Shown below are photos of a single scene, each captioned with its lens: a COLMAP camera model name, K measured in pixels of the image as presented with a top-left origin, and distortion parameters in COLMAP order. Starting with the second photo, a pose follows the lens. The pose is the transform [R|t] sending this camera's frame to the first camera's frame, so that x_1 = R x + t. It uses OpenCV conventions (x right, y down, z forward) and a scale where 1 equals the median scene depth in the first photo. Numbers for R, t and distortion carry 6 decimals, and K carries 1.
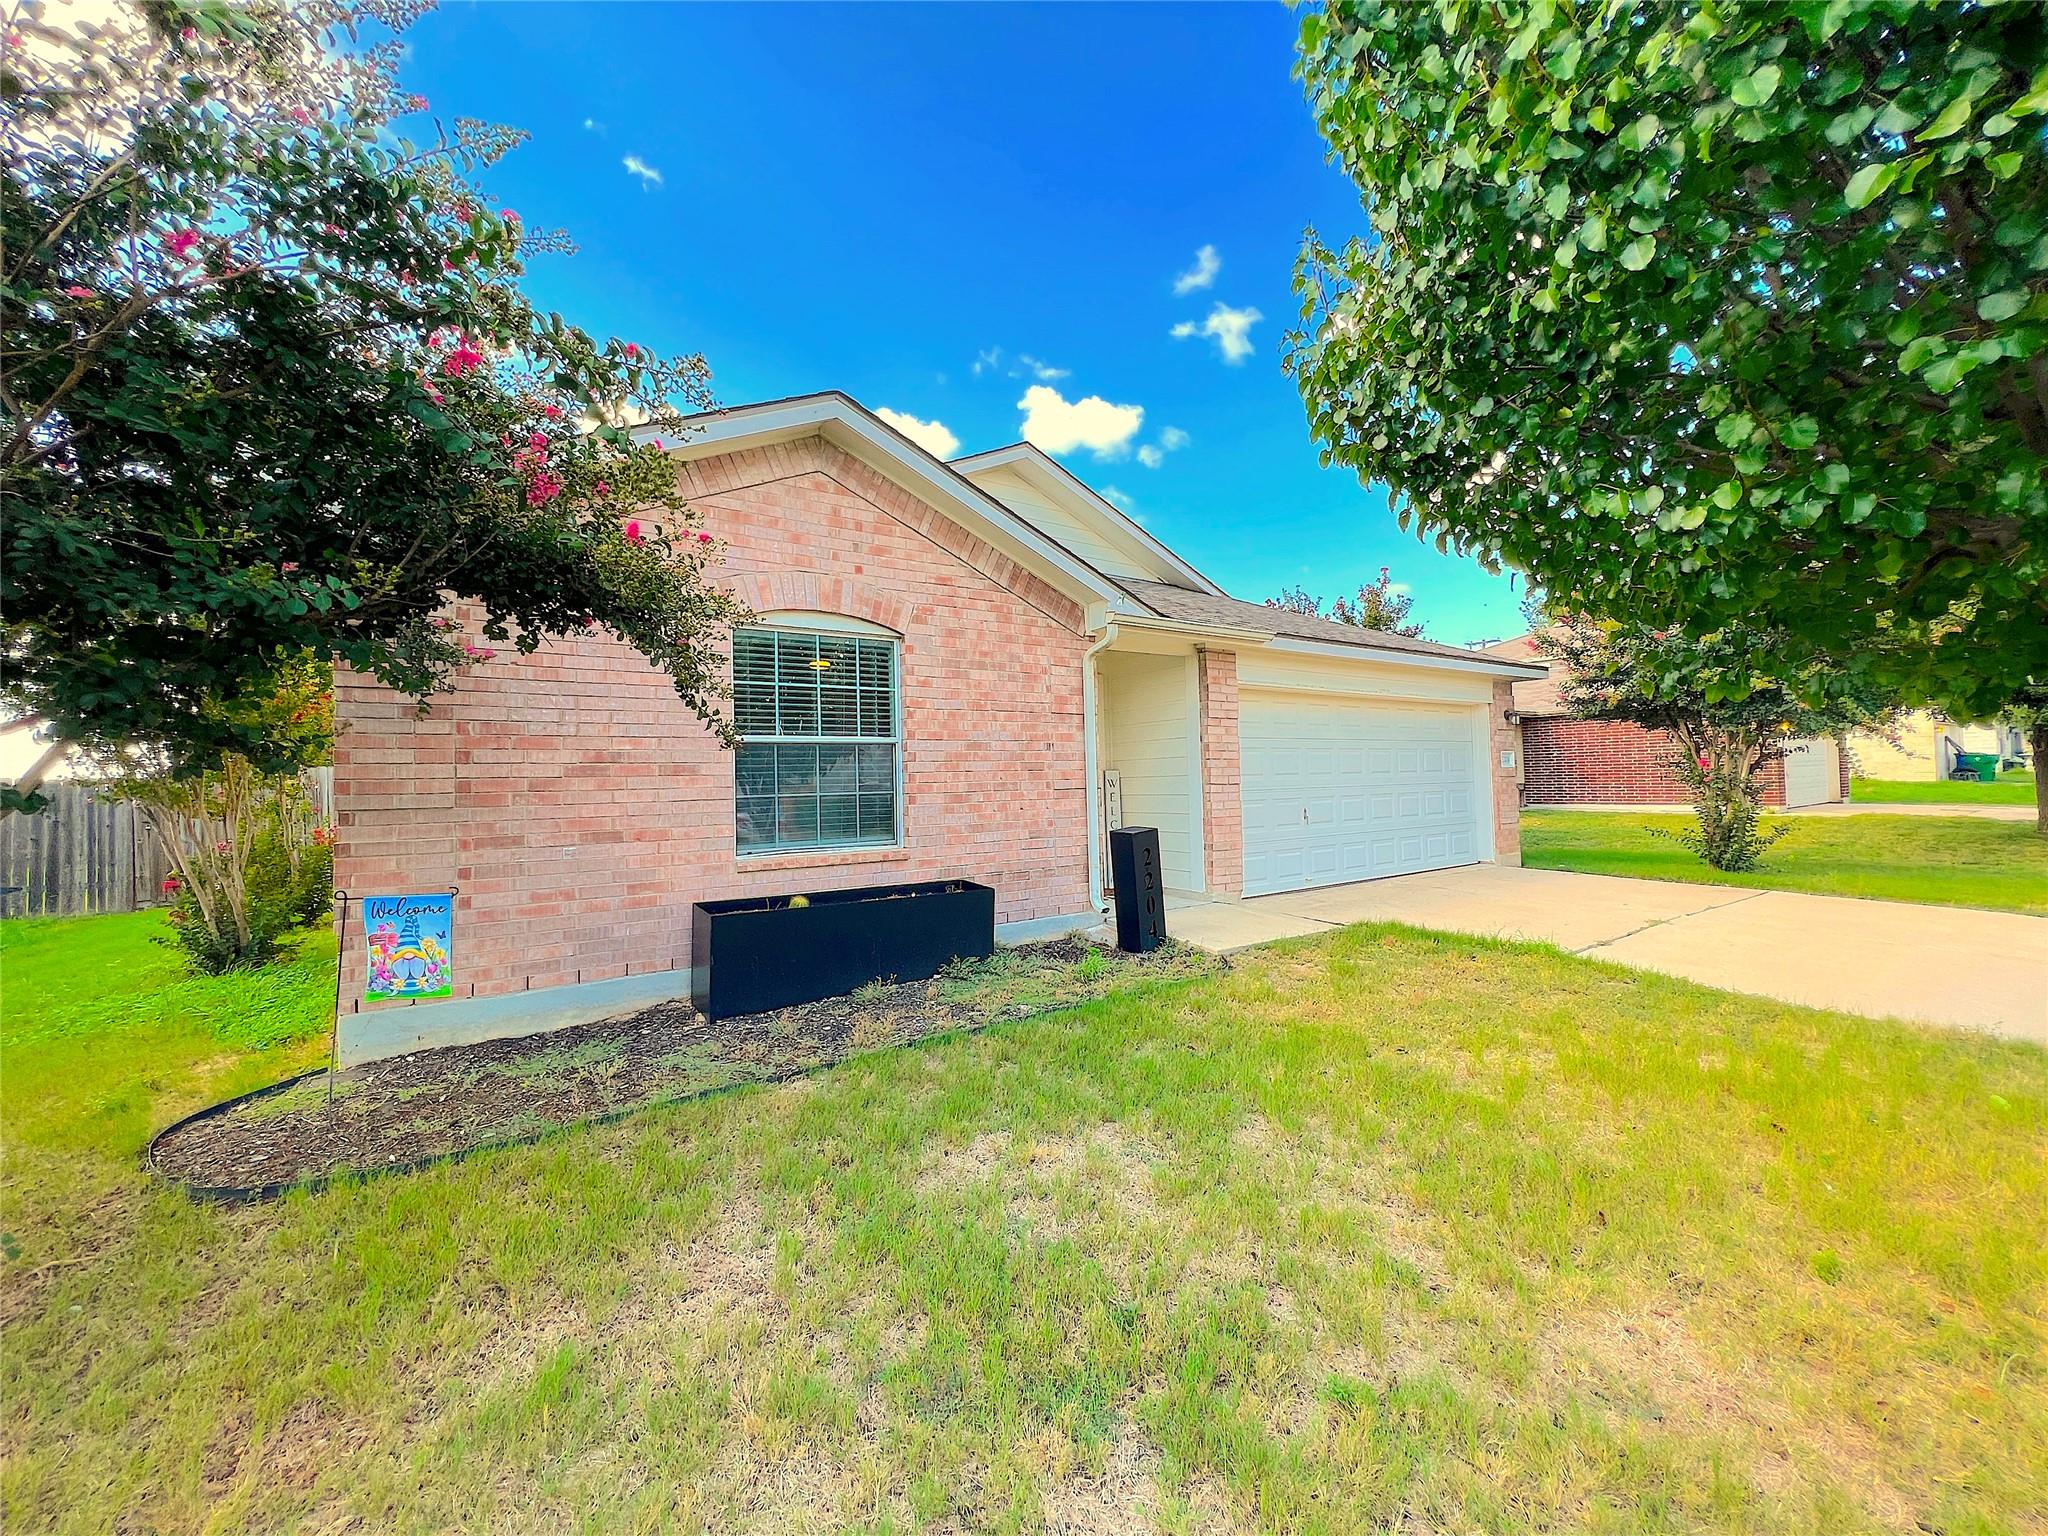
lens RADIAL K [[821.3, 0, 1010.8], [0, 821.3, 767.5], [0, 0, 1]] dist [-0.003644, 0.001157]
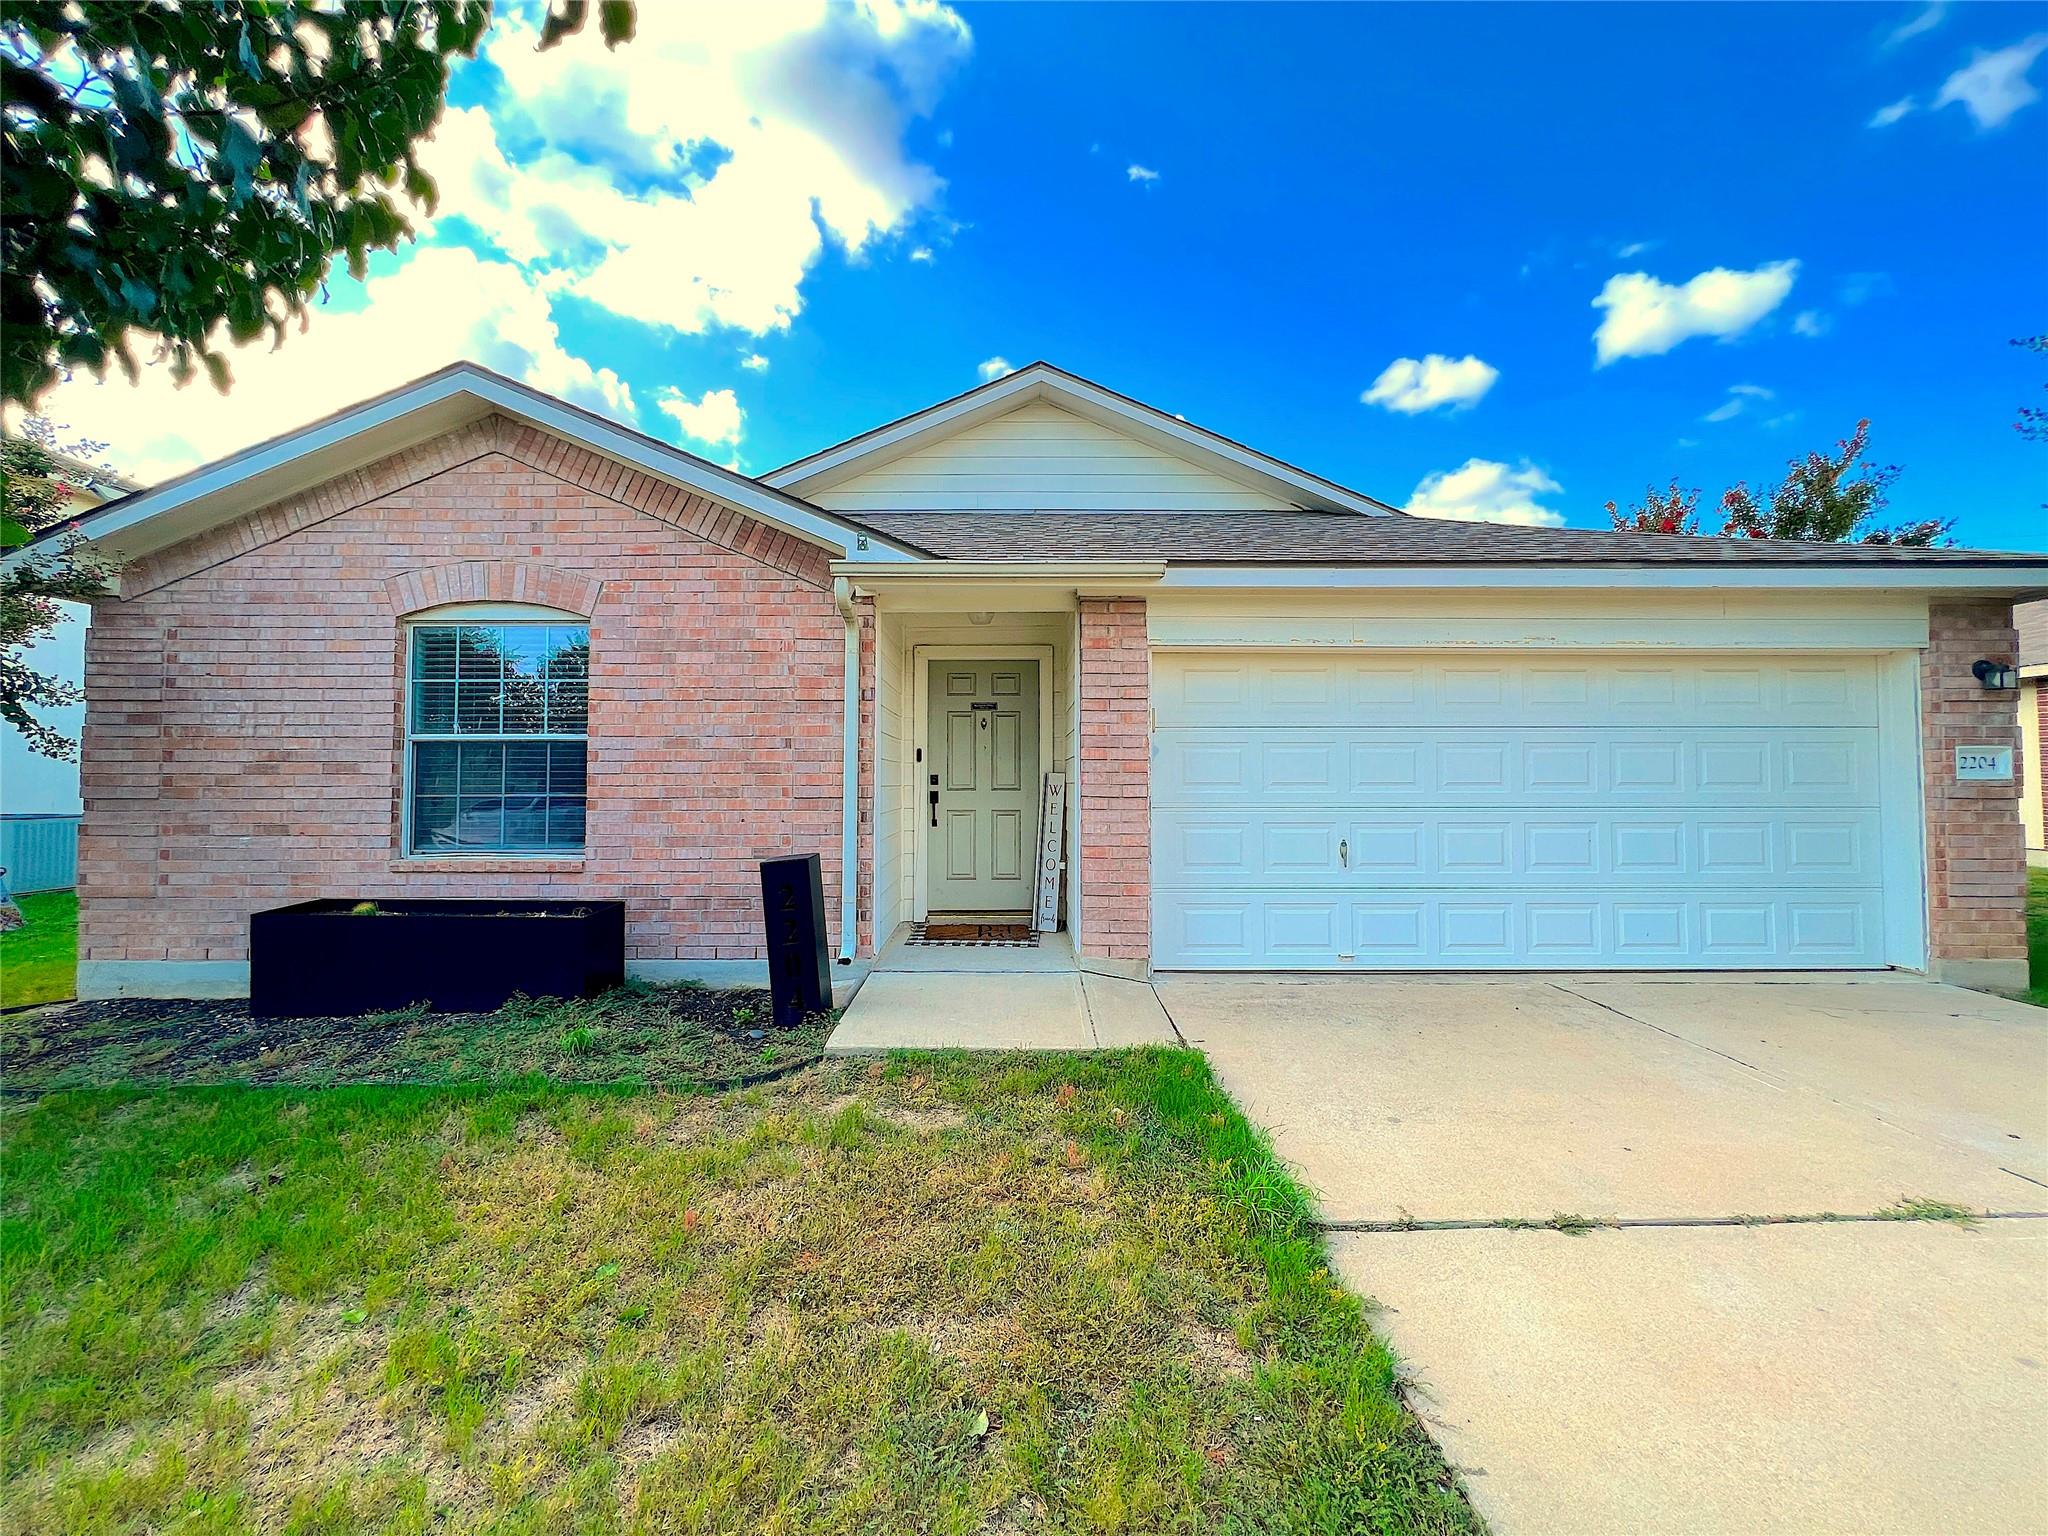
lens RADIAL K [[855.8, 0, 1034.7], [0, 855.8, 766.2], [0, 0, 1]] dist [-0.002190, -0.000407]
pose [[0.829118, 0.010923, -0.558968, 0.786973], [-0.007769, 0.999938, 0.008017, -0.013288], [0.559020, -0.002304, 0.829151, 0.506198]]
